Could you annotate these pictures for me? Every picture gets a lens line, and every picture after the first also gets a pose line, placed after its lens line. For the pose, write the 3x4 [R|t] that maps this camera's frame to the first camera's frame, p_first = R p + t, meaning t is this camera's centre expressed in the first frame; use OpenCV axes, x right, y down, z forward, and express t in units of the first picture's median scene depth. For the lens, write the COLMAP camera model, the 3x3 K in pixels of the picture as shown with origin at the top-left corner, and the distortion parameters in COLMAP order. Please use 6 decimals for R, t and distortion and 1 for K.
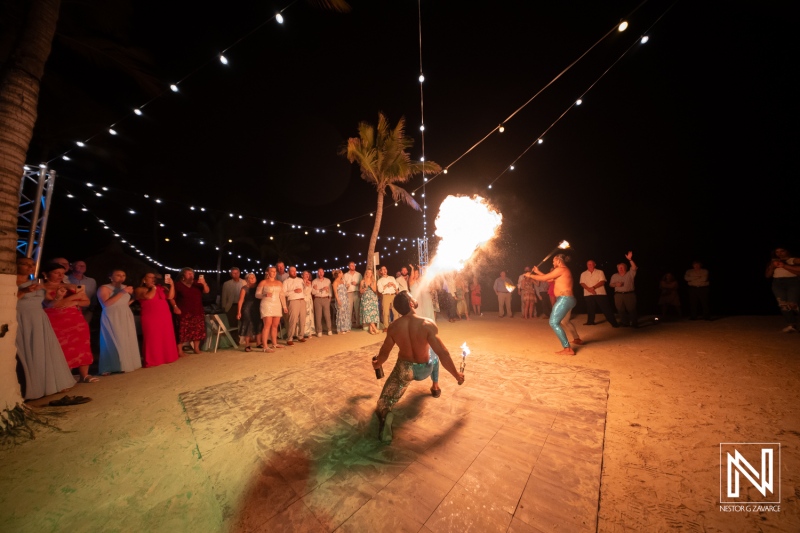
lens RADIAL K [[237.8, 0, 401.3], [0, 237.8, 272.2], [0, 0, 1]] dist [-0.000463, -0.000073]
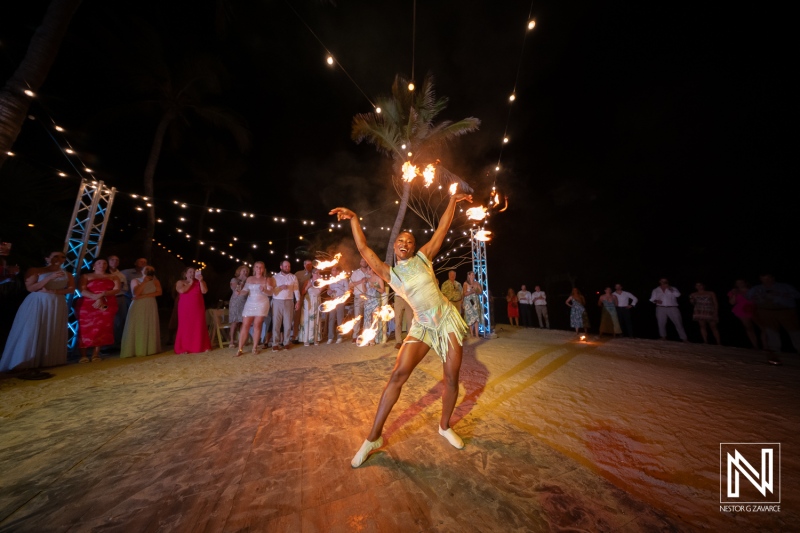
lens RADIAL K [[237.8, 0, 401.3], [0, 237.8, 272.2], [0, 0, 1]] dist [-0.000463, -0.000073]
pose [[0.903795, -0.005623, -0.427929, 0.381481], [-0.007016, 0.999585, -0.027953, 0.040069], [0.427909, 0.028266, 0.903380, 0.409407]]
